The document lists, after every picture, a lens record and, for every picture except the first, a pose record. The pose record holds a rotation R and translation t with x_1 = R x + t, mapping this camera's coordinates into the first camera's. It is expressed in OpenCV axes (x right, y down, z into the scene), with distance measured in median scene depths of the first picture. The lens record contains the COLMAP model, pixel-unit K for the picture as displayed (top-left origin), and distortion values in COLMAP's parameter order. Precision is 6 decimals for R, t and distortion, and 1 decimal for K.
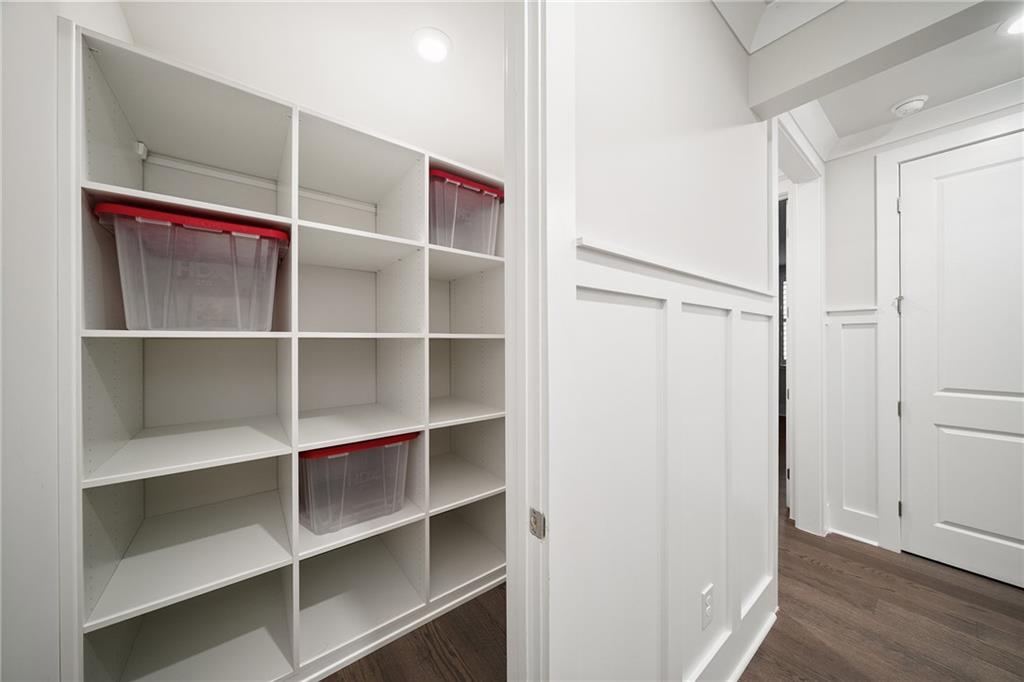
lens RADIAL K [[354.4, 0, 508.7], [0, 354.4, 344.1], [0, 0, 1]] dist [-0.001201, -0.000059]
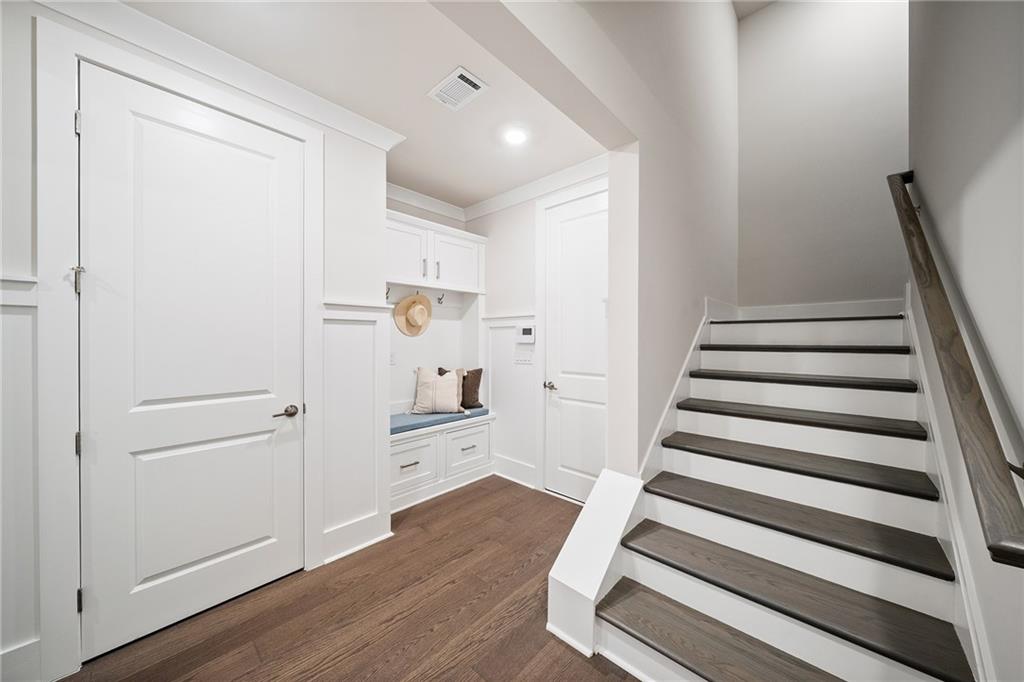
lens RADIAL K [[354.4, 0, 513.3], [0, 354.4, 342.6], [0, 0, 1]] dist [-0.001201, -0.000059]
pose [[-0.138597, -0.003422, 0.990343, 0.366505], [-0.002734, 0.999992, 0.003073, -0.003332], [-0.990345, -0.002282, -0.138606, 0.313910]]
